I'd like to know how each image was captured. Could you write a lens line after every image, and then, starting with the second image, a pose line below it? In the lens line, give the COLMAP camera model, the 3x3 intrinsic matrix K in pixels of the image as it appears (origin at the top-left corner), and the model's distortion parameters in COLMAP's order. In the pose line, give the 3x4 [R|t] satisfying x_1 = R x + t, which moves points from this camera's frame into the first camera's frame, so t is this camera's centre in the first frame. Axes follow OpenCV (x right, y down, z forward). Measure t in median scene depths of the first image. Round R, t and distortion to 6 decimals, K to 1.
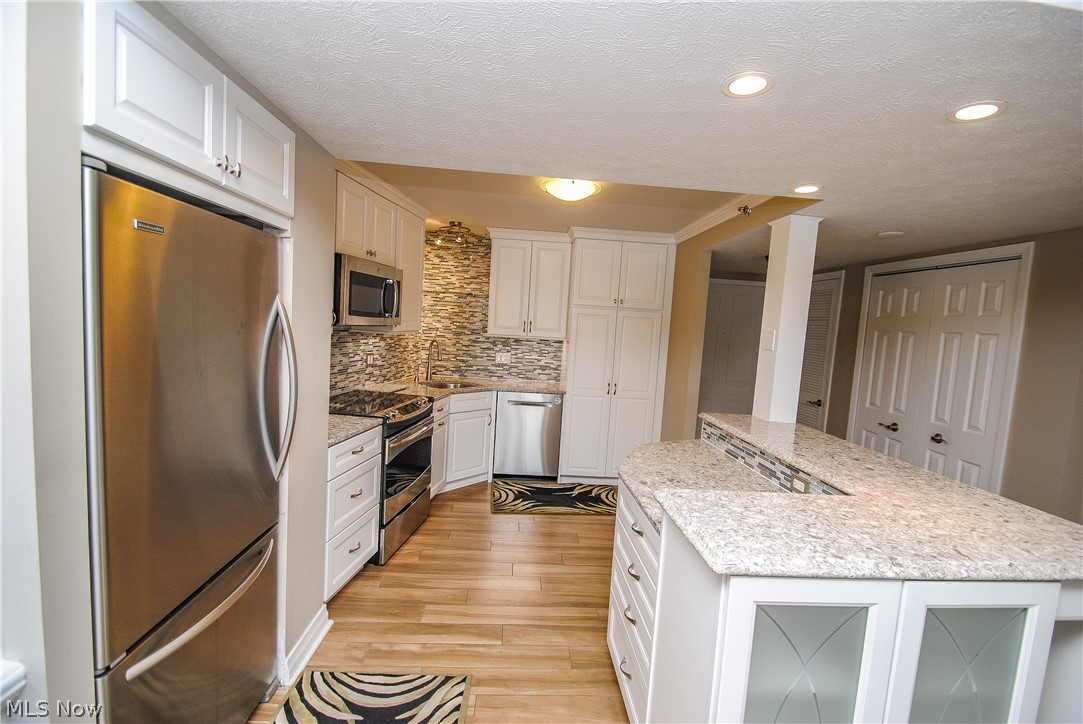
lens RADIAL K [[482.4, 0, 545.4], [0, 482.4, 367.2], [0, 0, 1]] dist [0.002789, -0.005584]
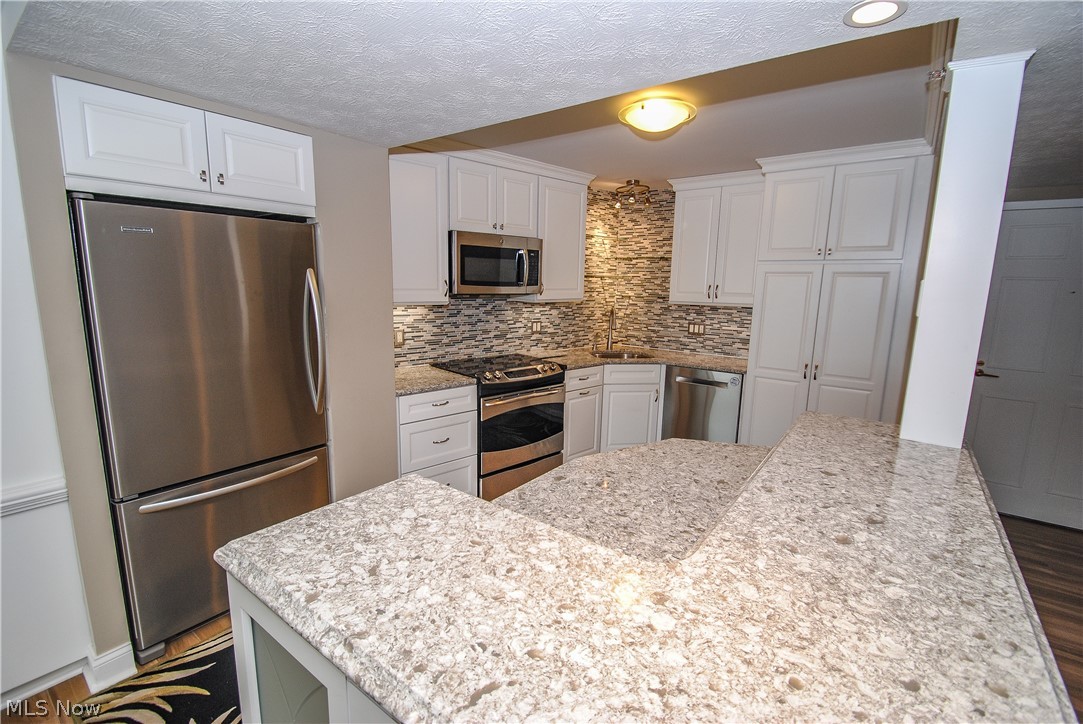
lens RADIAL K [[482.4, 0, 538.4], [0, 482.4, 365.8], [0, 0, 1]] dist [0.002789, -0.005584]
pose [[0.758808, 0.065830, -0.647979, 0.296332], [-0.031814, 0.997438, 0.064077, 0.001392], [0.650537, -0.028008, 0.758958, 0.162151]]
